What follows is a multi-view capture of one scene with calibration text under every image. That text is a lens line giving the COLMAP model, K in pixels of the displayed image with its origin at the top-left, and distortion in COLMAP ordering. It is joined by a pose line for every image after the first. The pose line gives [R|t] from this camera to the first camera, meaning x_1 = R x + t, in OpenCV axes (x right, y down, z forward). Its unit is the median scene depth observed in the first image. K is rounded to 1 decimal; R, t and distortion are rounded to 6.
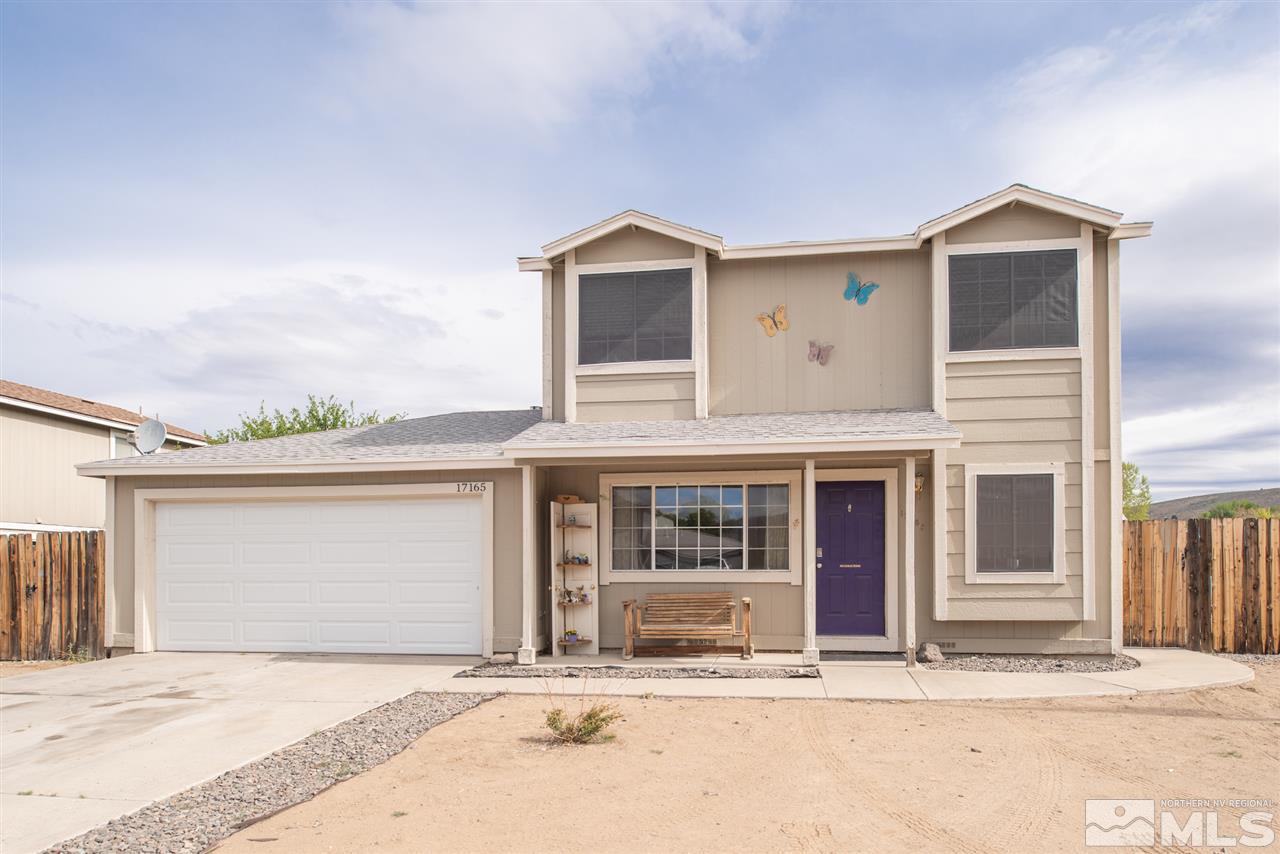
lens RADIAL K [[870.4, 0, 652.4], [0, 870.4, 567.5], [0, 0, 1]] dist [-0.011100, -0.009301]
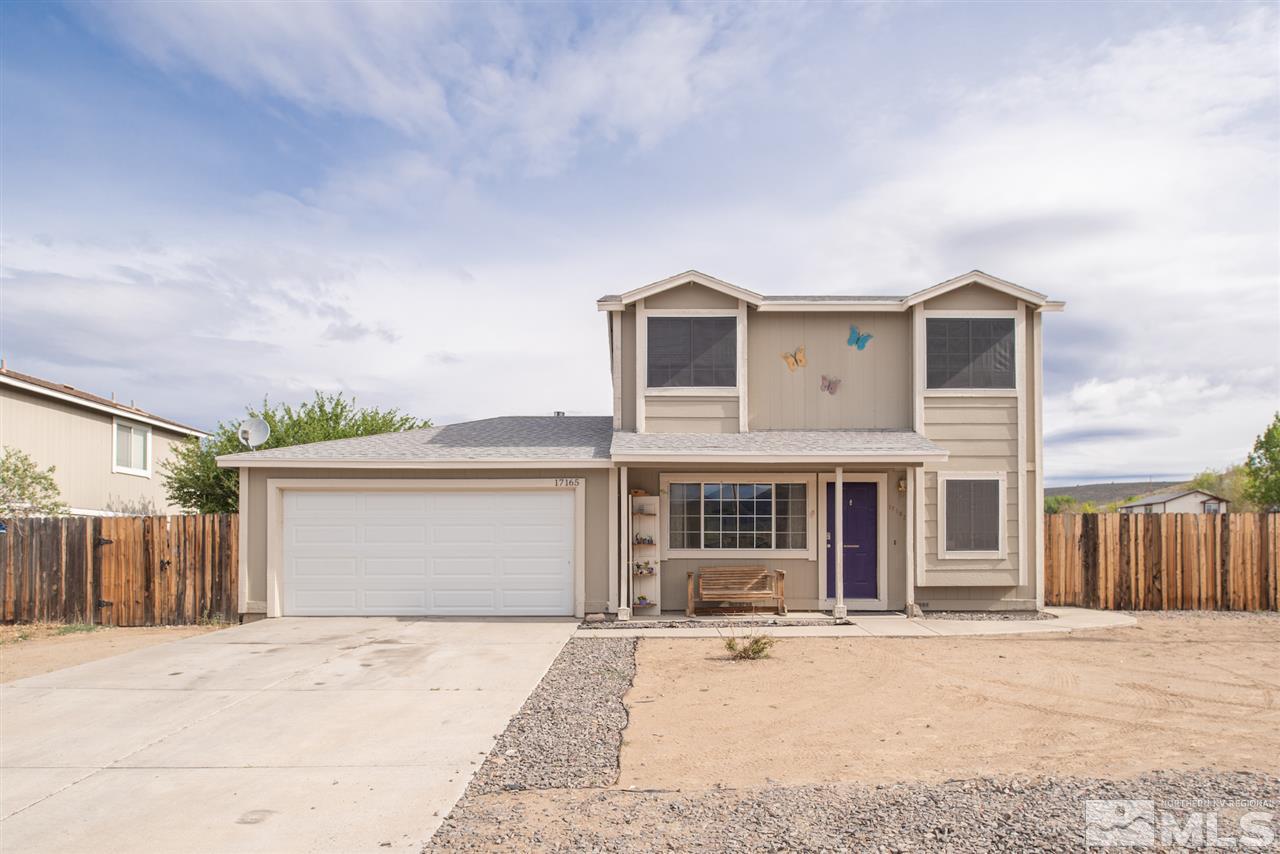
lens RADIAL K [[870.4, 0, 652.0], [0, 870.4, 549.5], [0, 0, 1]] dist [-0.011100, -0.009301]
pose [[0.987568, 0.003858, 0.157147, -0.282656], [-0.002639, 0.999965, -0.007960, 0.014543], [-0.157172, 0.007447, 0.987543, -0.262824]]
